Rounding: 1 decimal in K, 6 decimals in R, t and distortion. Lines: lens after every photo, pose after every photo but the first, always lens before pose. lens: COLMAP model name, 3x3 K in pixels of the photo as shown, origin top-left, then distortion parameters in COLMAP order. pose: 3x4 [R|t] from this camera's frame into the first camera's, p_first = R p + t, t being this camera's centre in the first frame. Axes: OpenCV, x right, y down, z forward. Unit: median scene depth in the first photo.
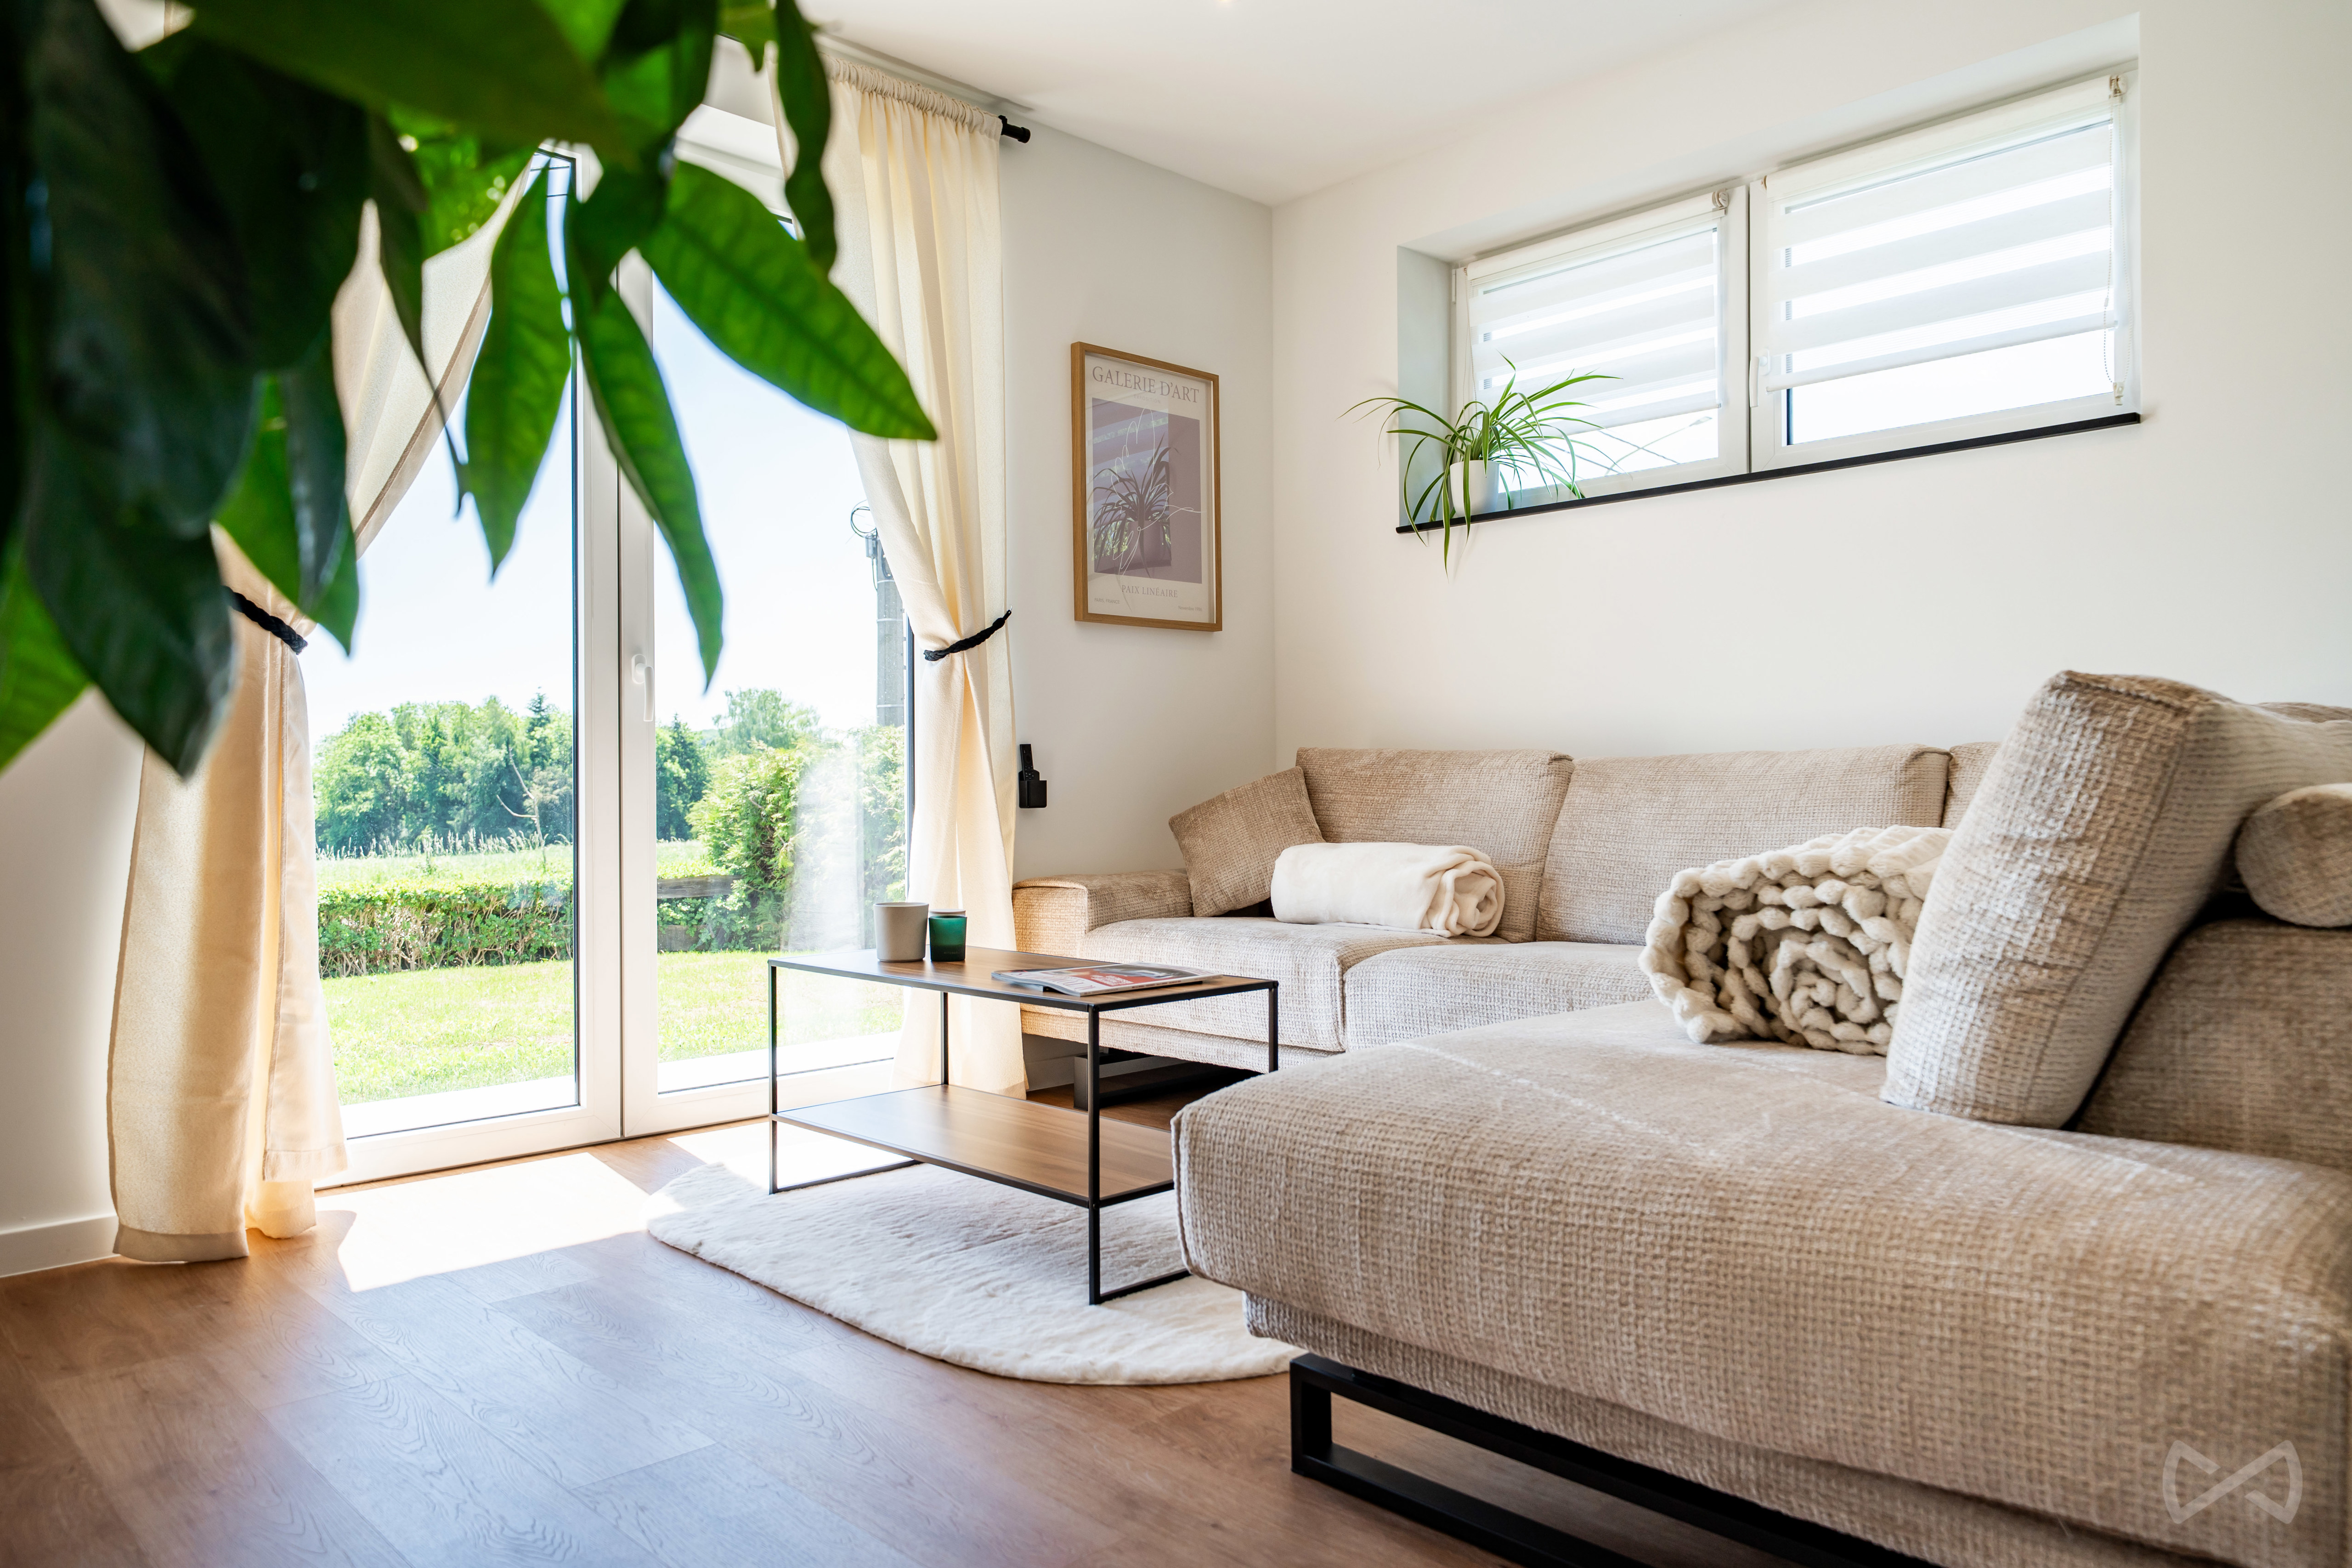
lens RADIAL K [[1572.9, 0, 1176.0], [0, 1572.9, 784.0], [0, 0, 1]] dist [0.005930, 0.001854]
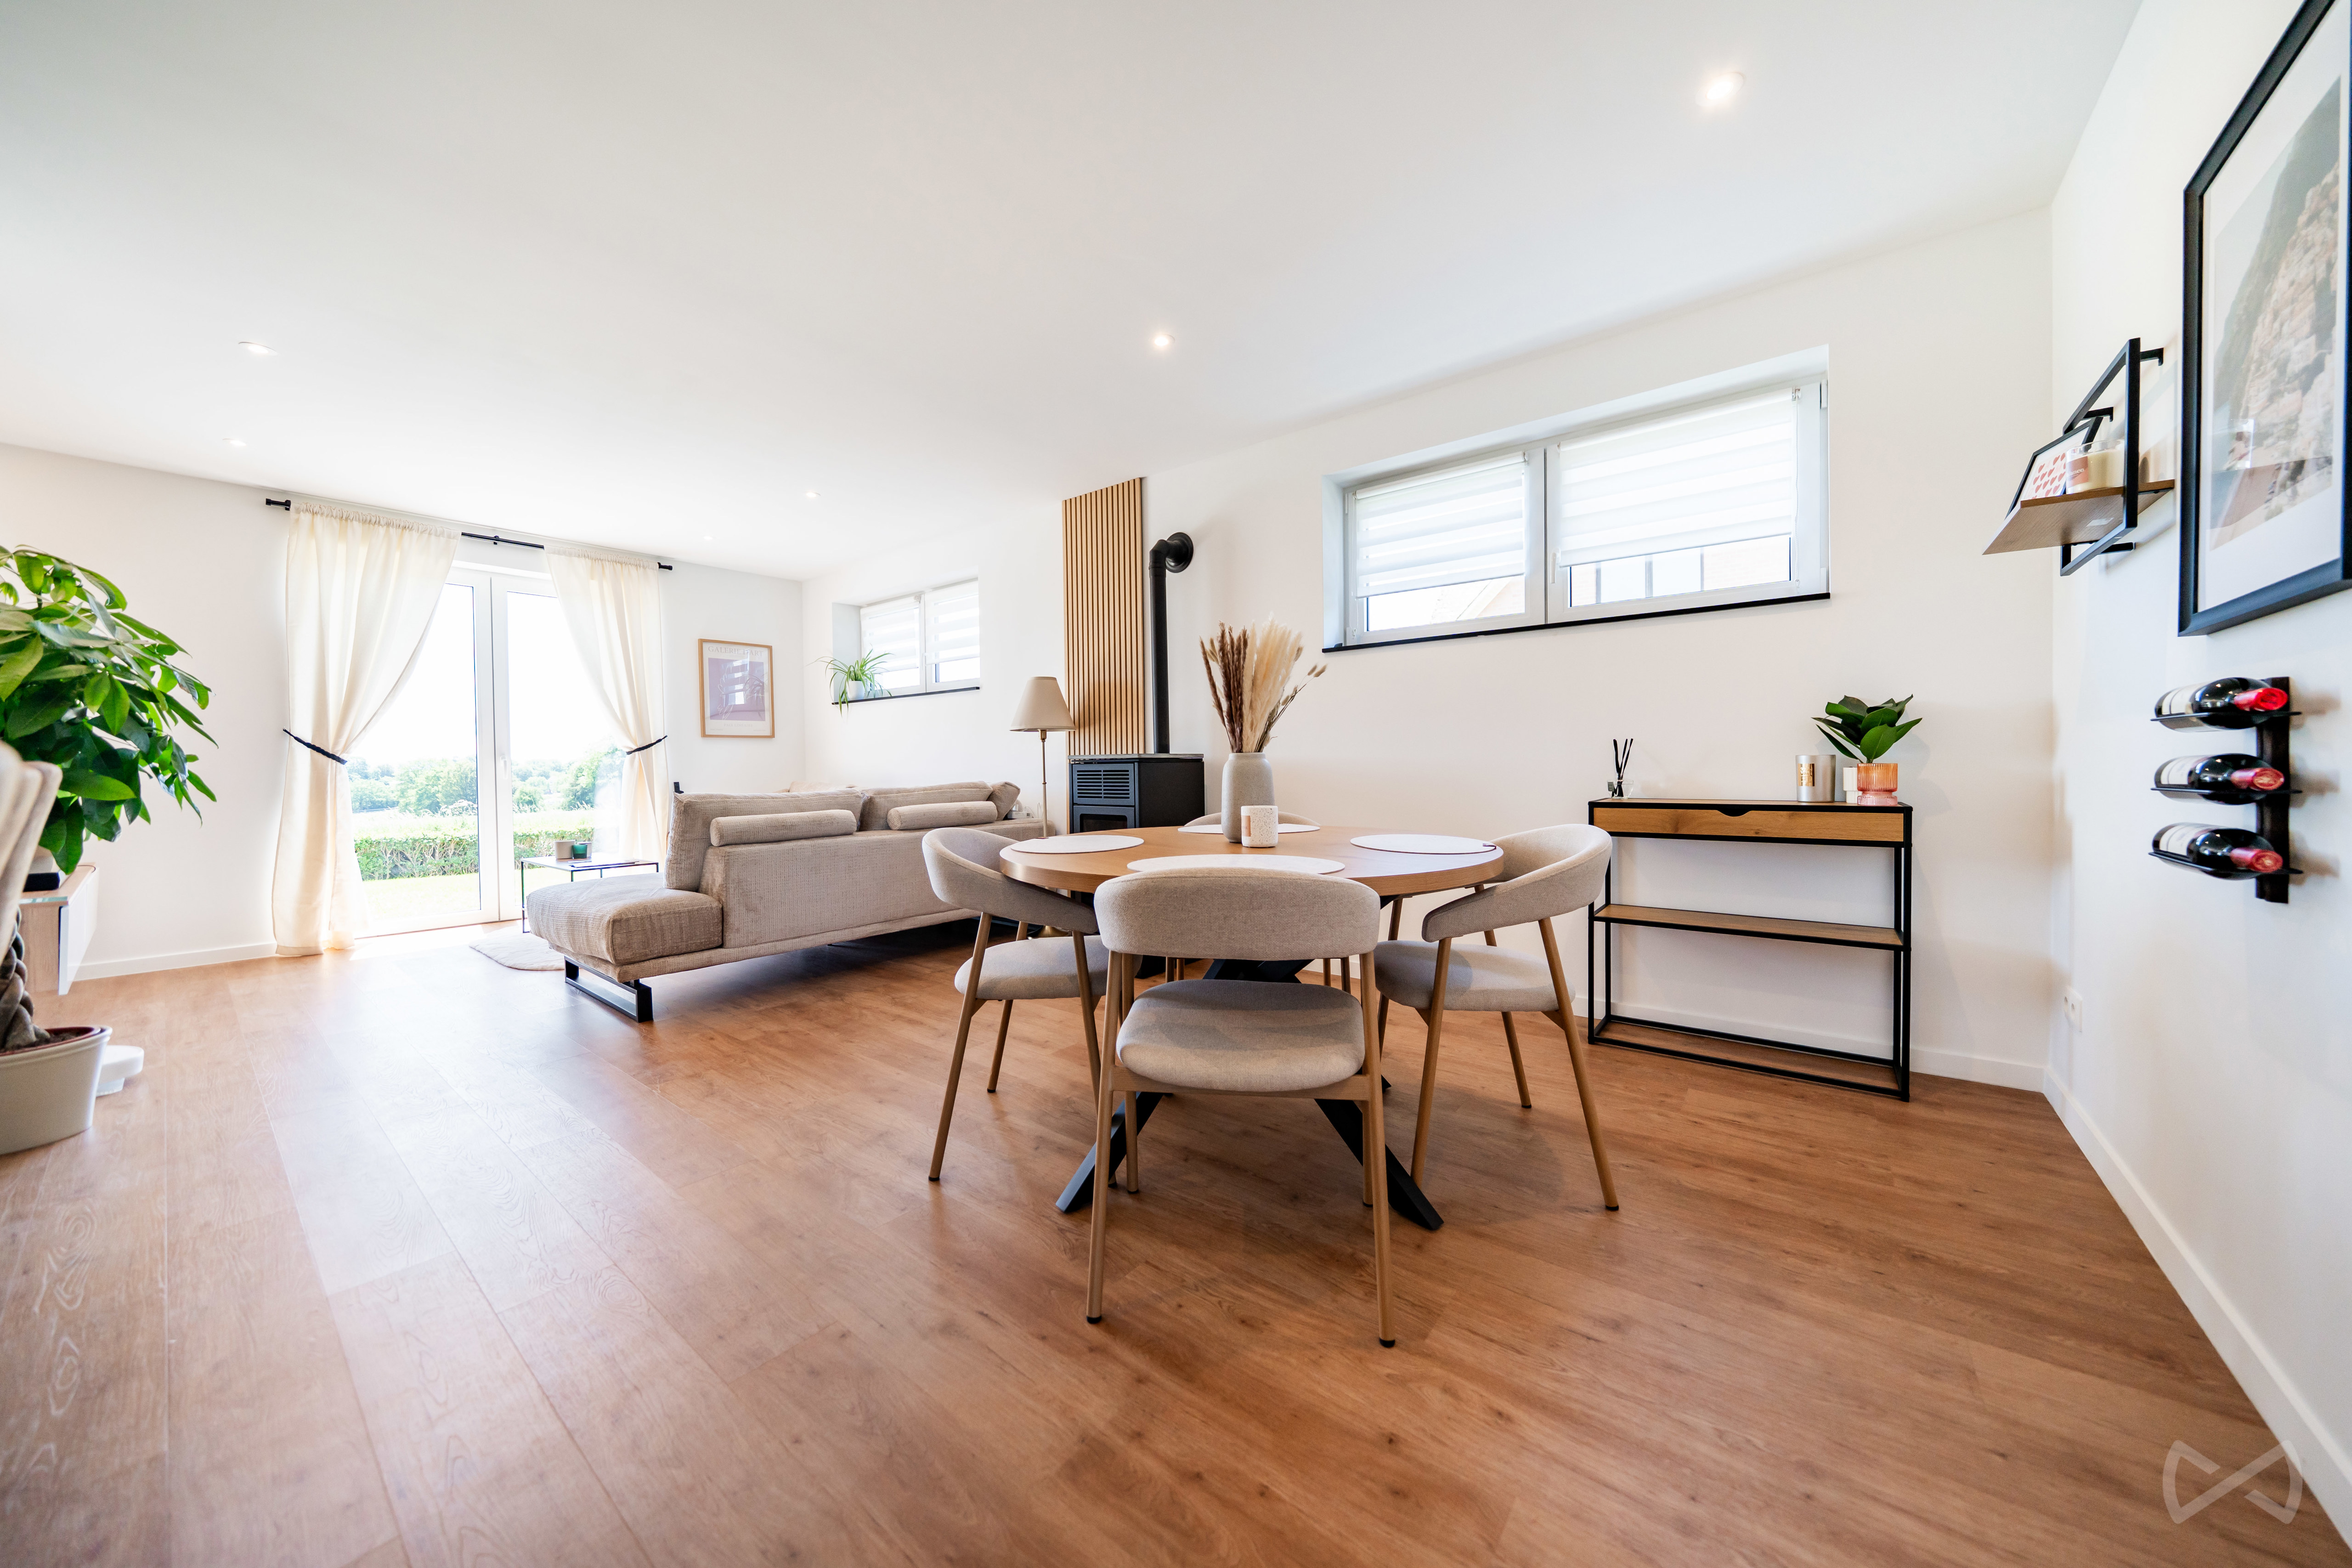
lens RADIAL K [[805.7, 0, 1184.2], [0, 805.7, 783.8], [0, 0, 1]] dist [-0.006941, 0.000051]
pose [[0.990857, -0.004702, 0.134831, 0.640629], [0.001656, 0.999741, 0.022693, -0.055423], [-0.134903, -0.022262, 0.990609, -0.580434]]
